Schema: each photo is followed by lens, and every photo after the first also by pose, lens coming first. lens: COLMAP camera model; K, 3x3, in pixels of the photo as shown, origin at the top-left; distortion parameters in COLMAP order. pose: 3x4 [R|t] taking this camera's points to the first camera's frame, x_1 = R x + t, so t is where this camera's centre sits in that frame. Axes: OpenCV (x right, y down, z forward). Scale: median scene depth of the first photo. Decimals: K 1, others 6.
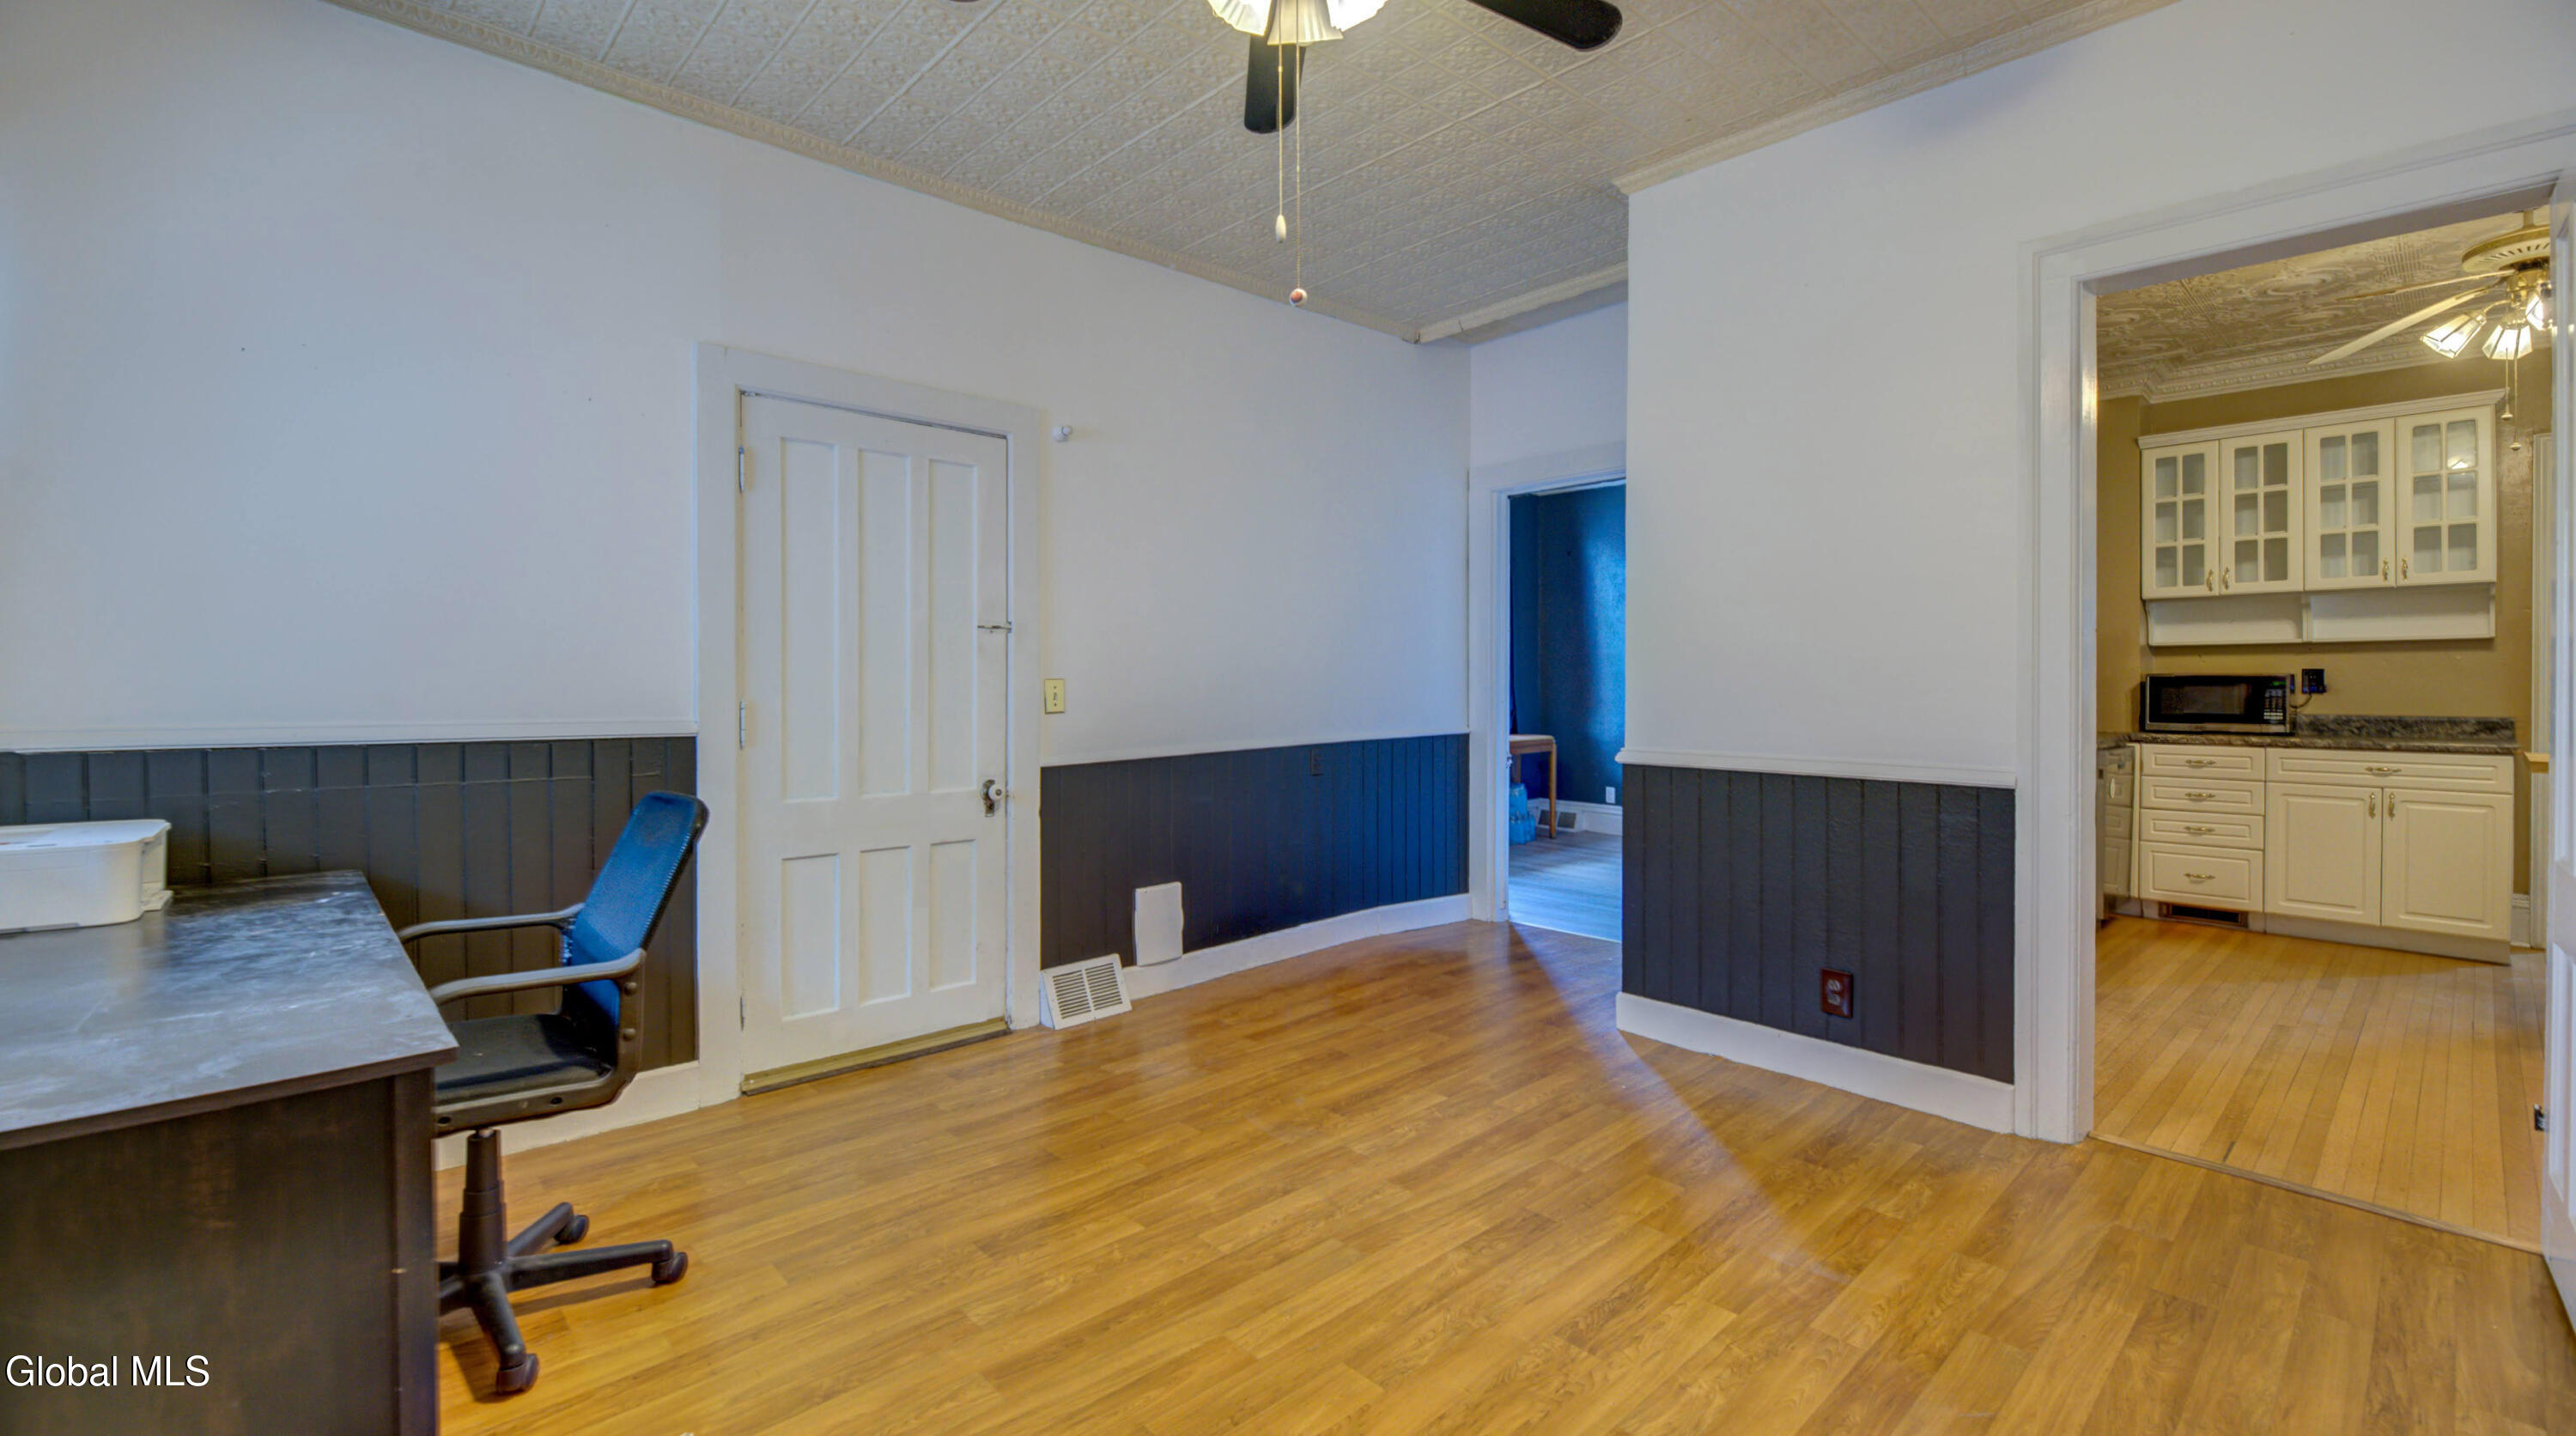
lens RADIAL K [[1068.3, 0, 1287.8], [0, 1068.3, 696.1], [0, 0, 1]] dist [-0.004169, -0.000465]
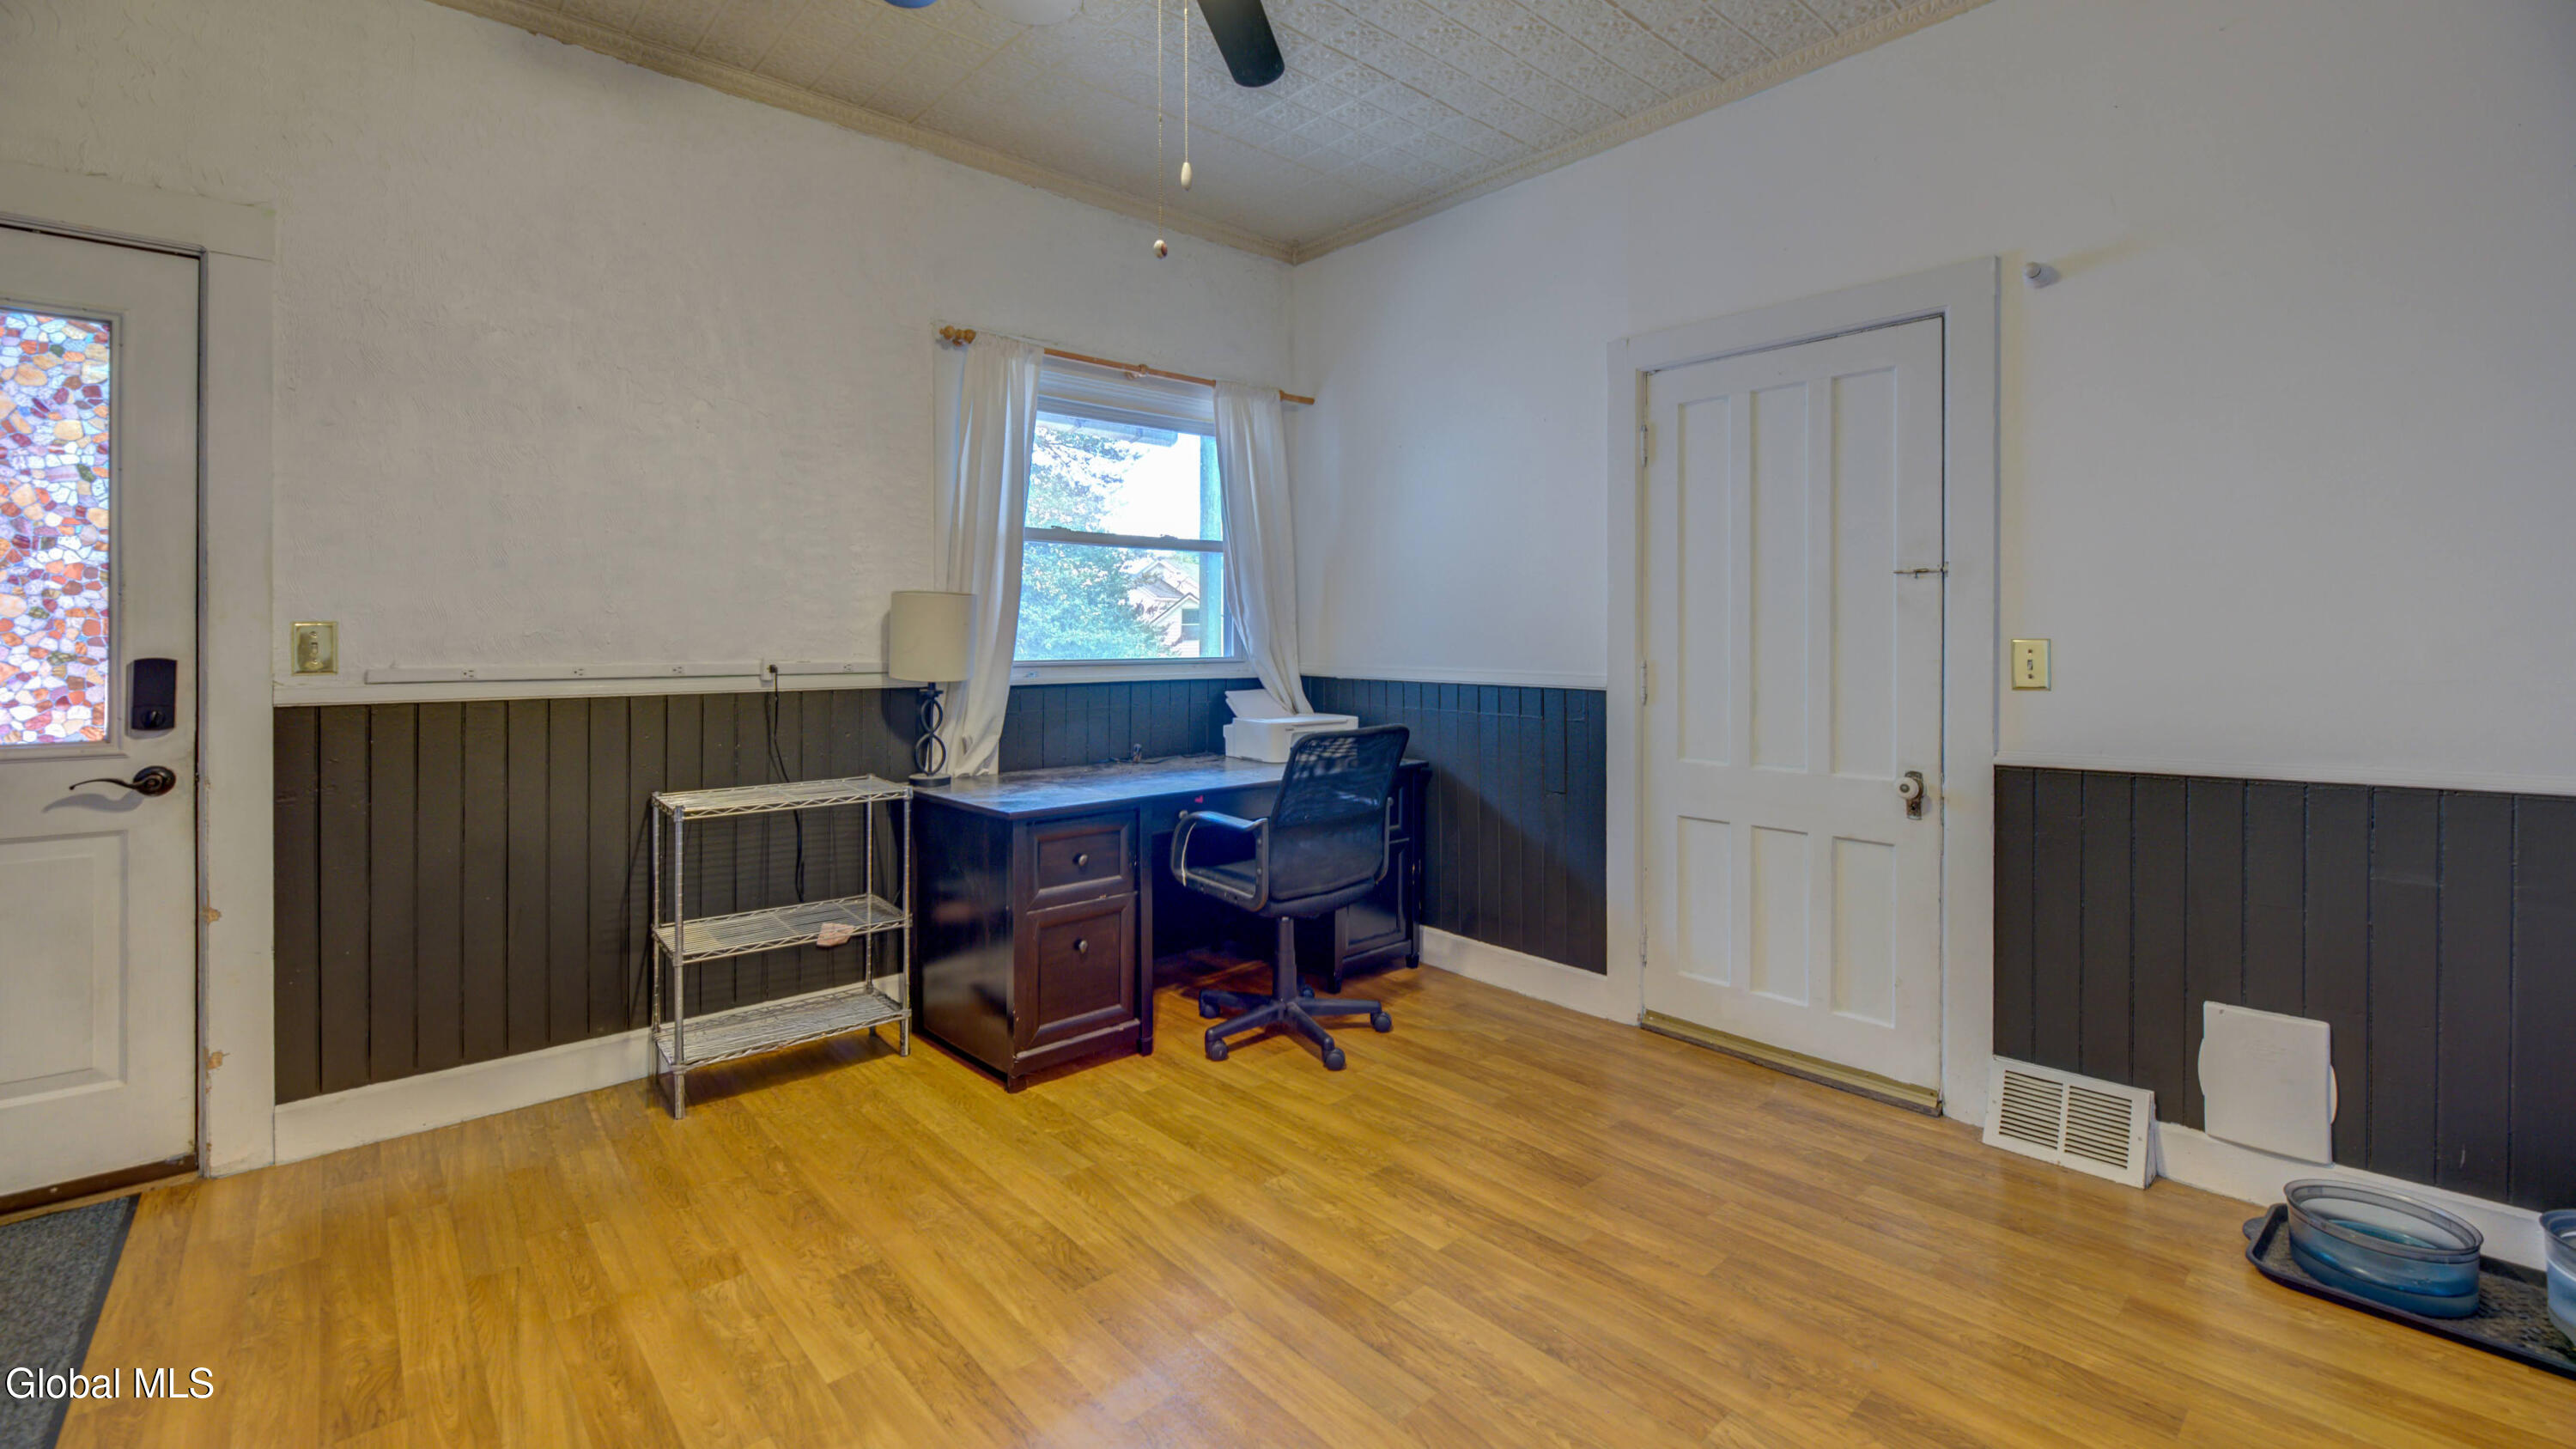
lens RADIAL K [[1068.3, 0, 1294.9], [0, 1068.3, 643.6], [0, 0, 1]] dist [-0.004169, -0.000465]
pose [[-0.005104, 0.003513, -0.999981, 0.528506], [-0.014137, 0.999894, 0.003584, -0.010369], [0.999887, 0.014155, -0.005053, 0.605901]]
